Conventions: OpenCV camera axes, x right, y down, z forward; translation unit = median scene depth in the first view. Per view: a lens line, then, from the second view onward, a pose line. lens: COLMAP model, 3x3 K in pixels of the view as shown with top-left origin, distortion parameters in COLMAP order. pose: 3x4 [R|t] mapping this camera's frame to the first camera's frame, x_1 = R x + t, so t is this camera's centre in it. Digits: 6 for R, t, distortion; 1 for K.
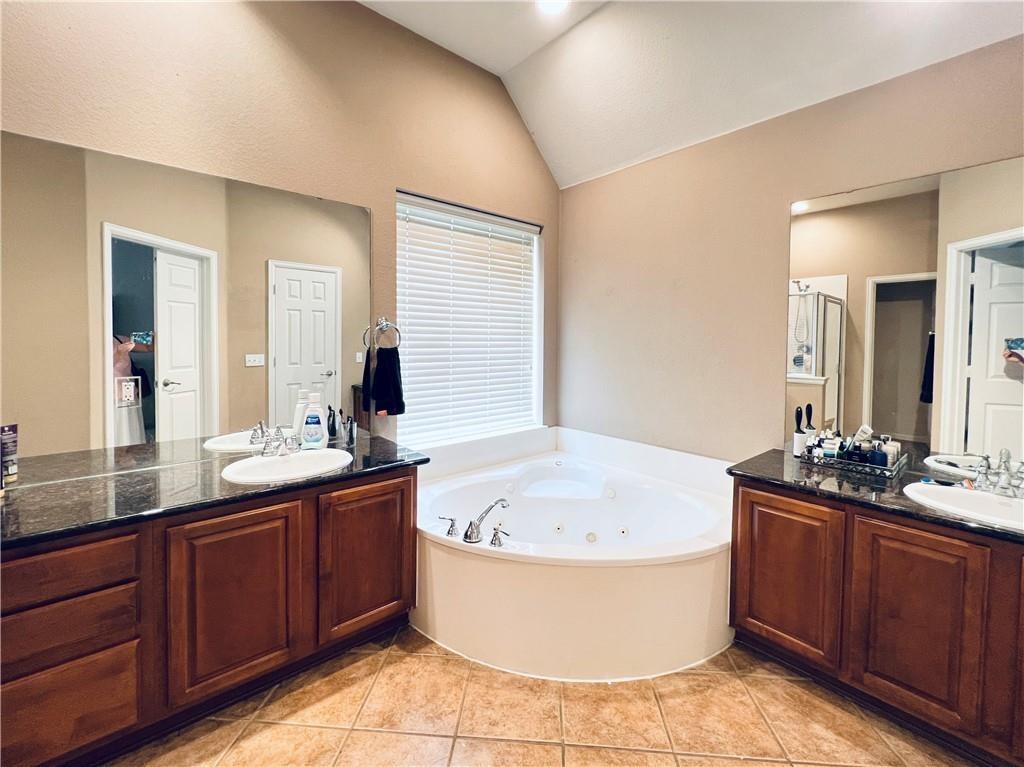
lens RADIAL K [[413.5, 0, 510.8], [0, 413.5, 350.9], [0, 0, 1]] dist [-0.000175, -0.000076]
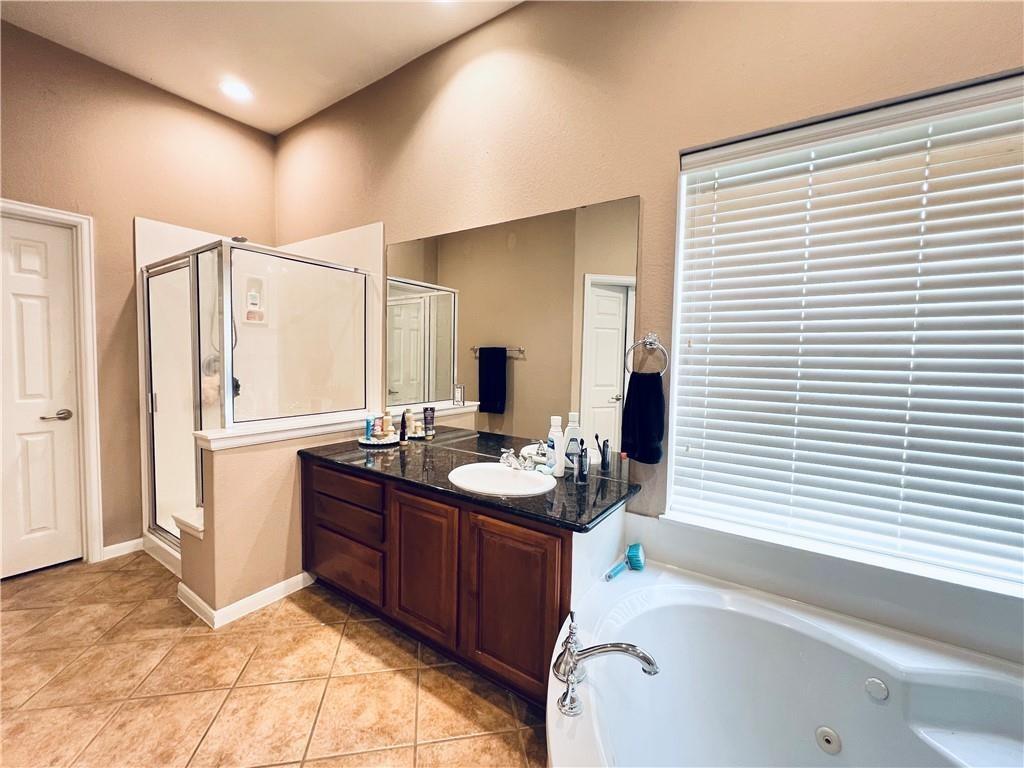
lens RADIAL K [[413.4, 0, 510.0], [0, 413.4, 379.6], [0, 0, 1]] dist [-0.000731, 0.000124]
pose [[0.278458, 0.051938, -0.959043, 0.510638], [-0.045212, 0.998139, 0.040928, -0.021021], [0.959384, 0.031964, 0.280287, 0.779265]]
